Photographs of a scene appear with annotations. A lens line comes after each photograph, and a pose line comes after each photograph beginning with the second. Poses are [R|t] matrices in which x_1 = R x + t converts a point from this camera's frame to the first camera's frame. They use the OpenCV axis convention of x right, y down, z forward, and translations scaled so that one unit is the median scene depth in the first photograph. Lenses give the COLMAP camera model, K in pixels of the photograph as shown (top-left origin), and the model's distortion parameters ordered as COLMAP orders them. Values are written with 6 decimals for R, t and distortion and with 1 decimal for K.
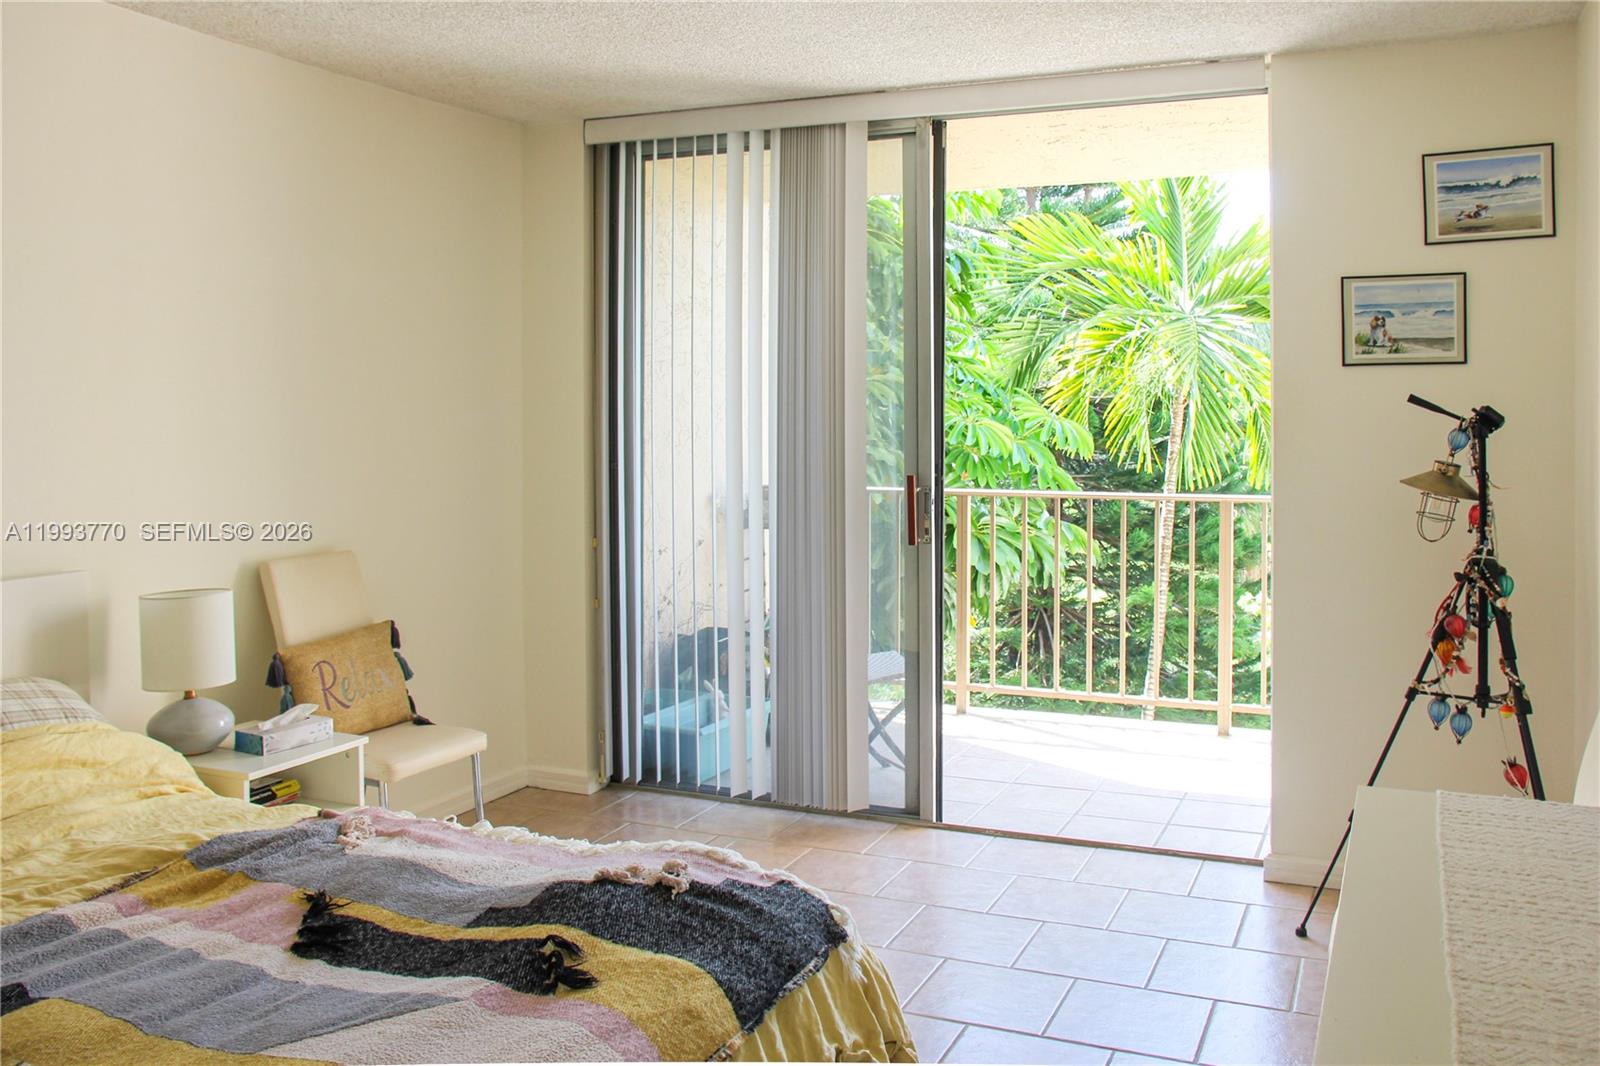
lens RADIAL K [[1337.1, 0, 848.8], [0, 1337.1, 425.7], [0, 0, 1]] dist [0.000244, 0.084789]
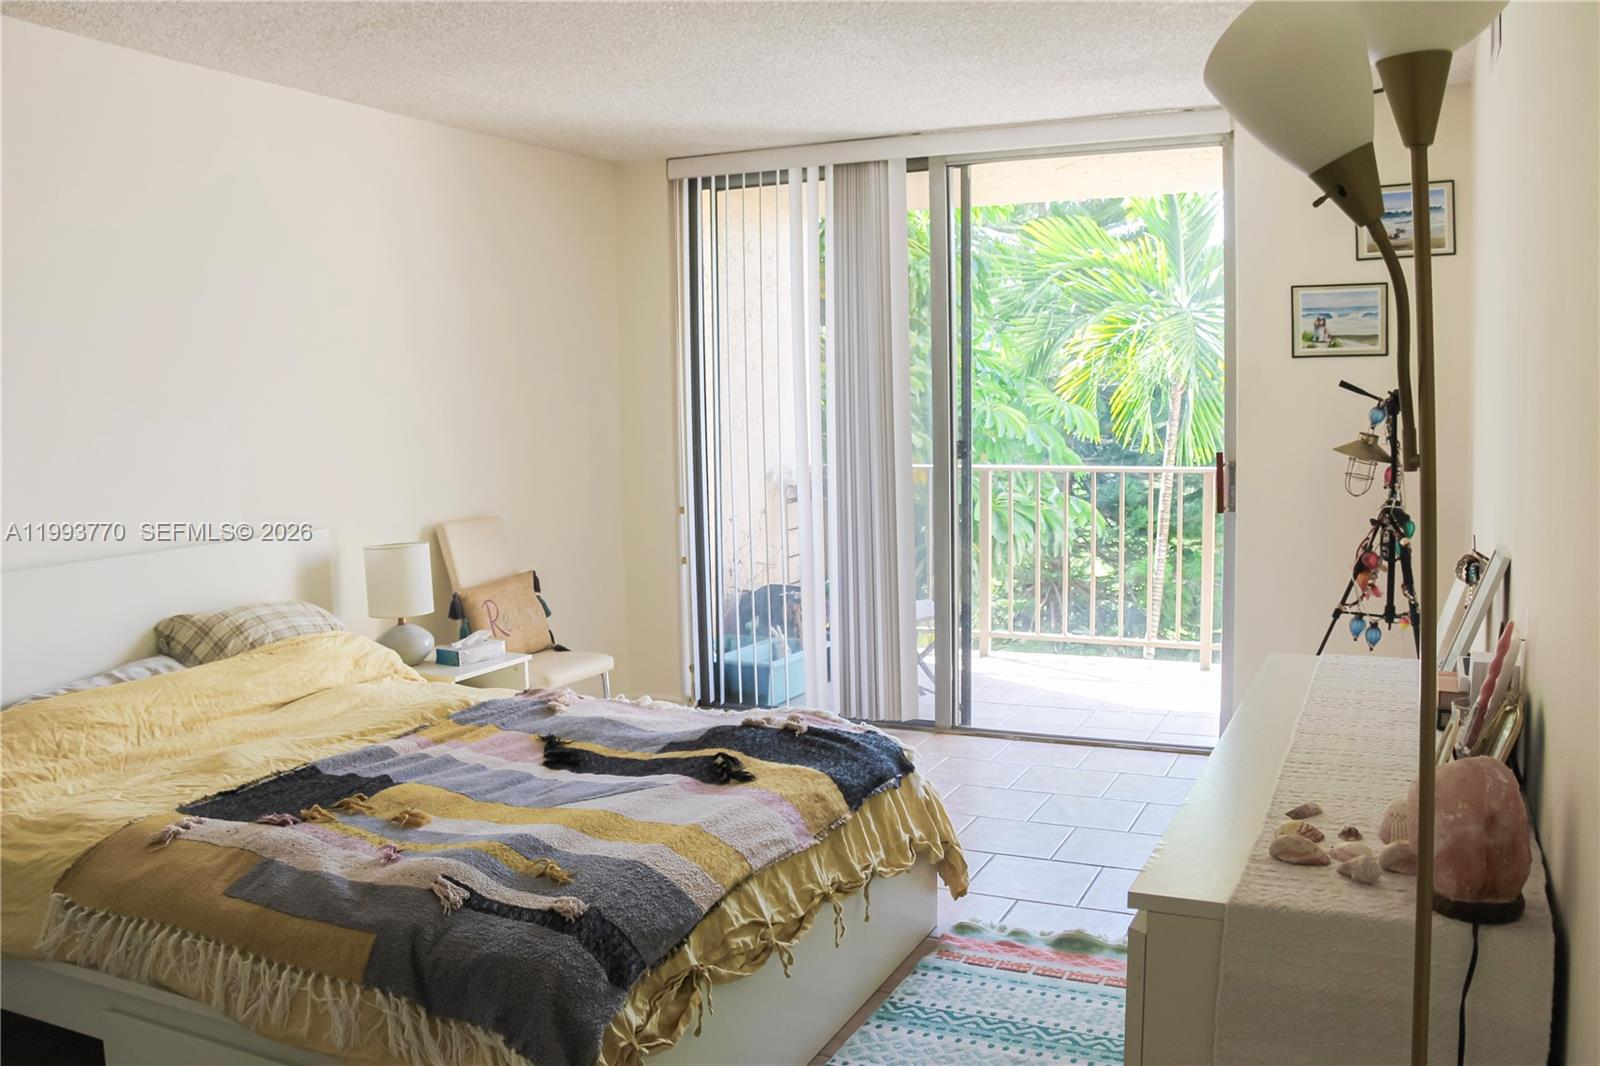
lens RADIAL K [[1362.2, 0, 803.2], [0, 1362.2, 525.3], [0, 0, 1]] dist [-0.129474, 0.090338]
pose [[0.999180, -0.010926, -0.038988, -0.039871], [0.013947, 0.996849, 0.078082, 0.007252], [0.038012, -0.078562, 0.996184, -0.274929]]
